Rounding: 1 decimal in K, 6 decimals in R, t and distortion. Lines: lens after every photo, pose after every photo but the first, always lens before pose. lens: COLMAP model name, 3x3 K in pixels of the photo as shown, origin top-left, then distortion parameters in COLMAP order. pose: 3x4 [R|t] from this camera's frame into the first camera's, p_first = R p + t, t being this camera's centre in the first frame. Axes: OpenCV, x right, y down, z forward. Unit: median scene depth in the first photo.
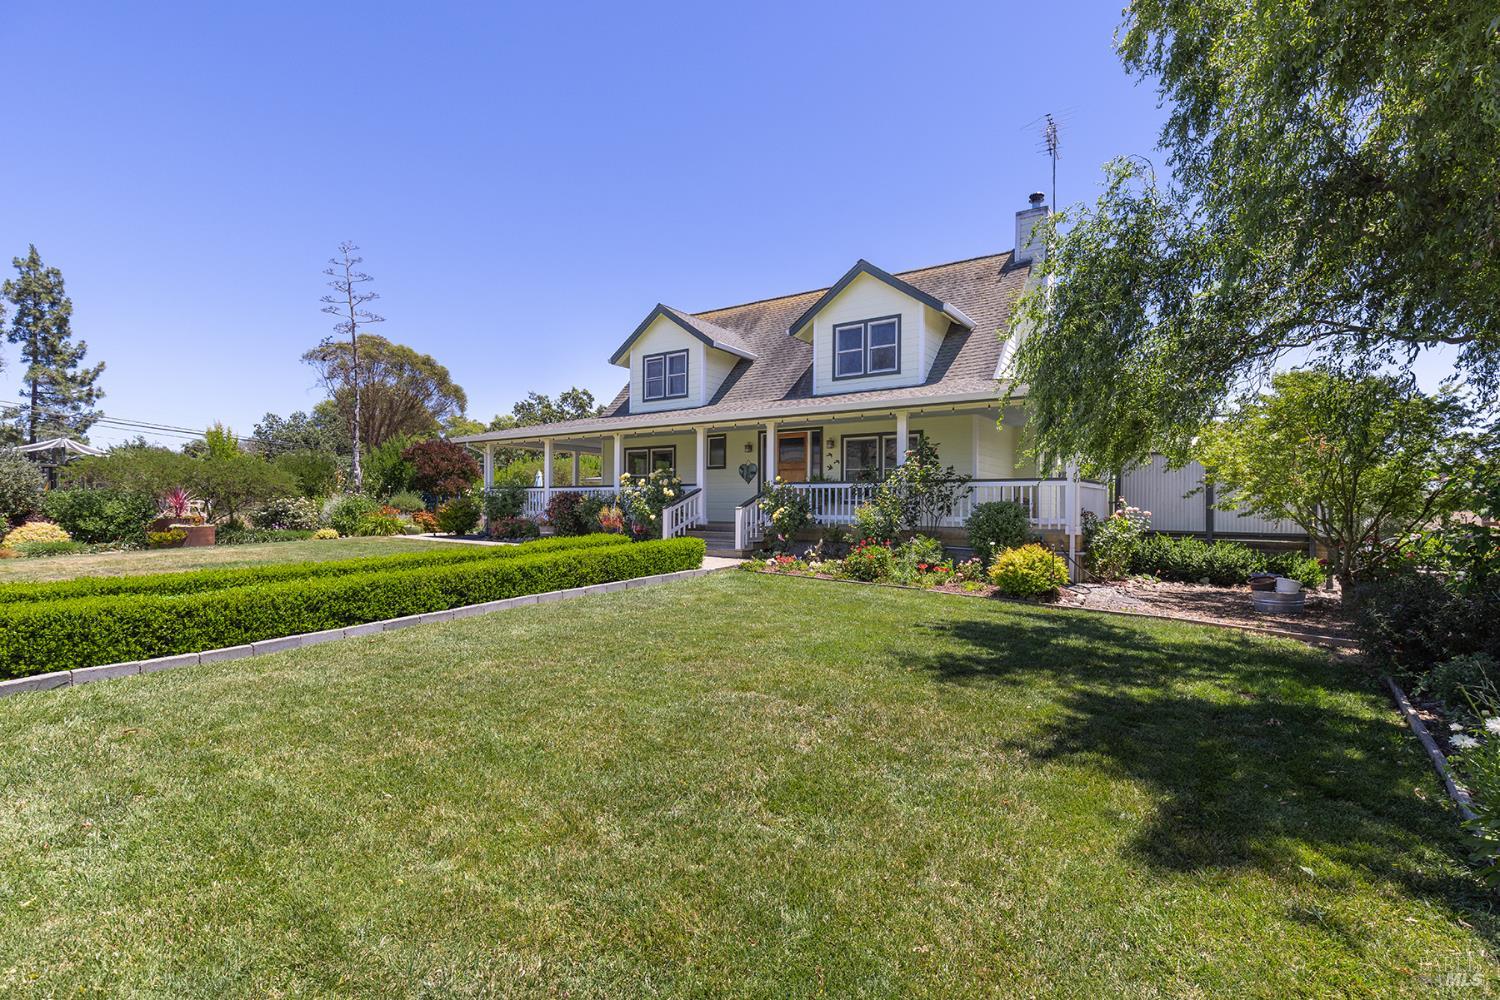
lens RADIAL K [[673.5, 0, 750.0], [0, 673.5, 505.1], [0, 0, 1]] dist [0.001664, 0.000202]
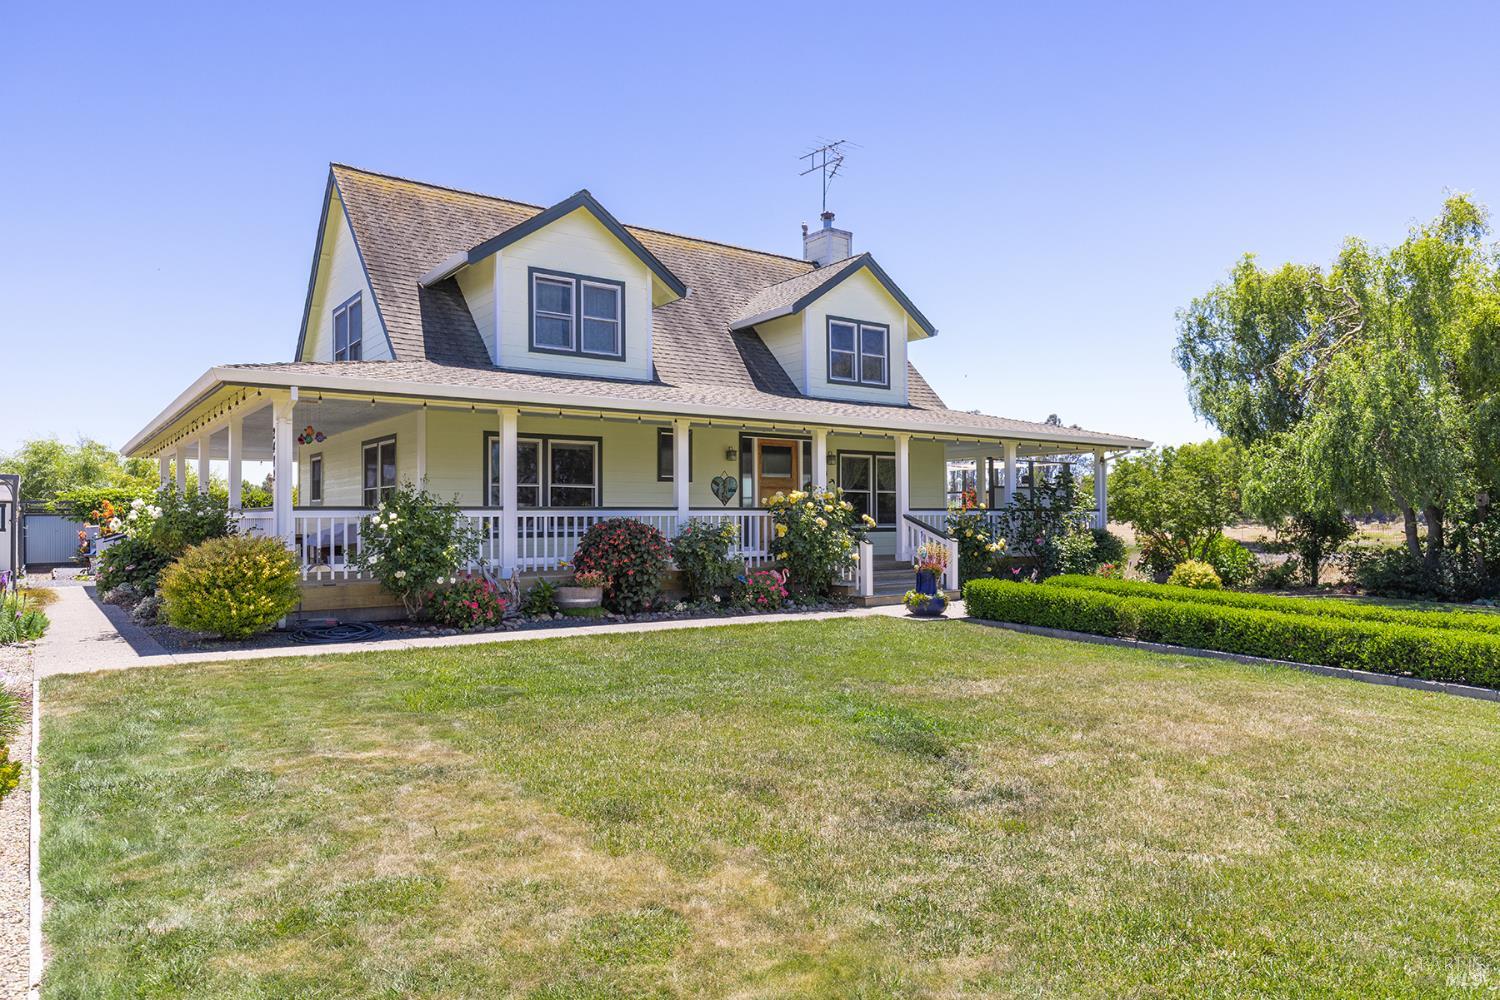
lens RADIAL K [[993.1, 0, 759.2], [0, 993.1, 486.7], [0, 0, 1]] dist [-0.005167, -0.000965]
pose [[0.321294, 0.036416, 0.946279, -0.897886], [0.019985, 0.998777, -0.045222, -0.005815], [-0.946769, 0.033441, 0.320173, 0.611491]]
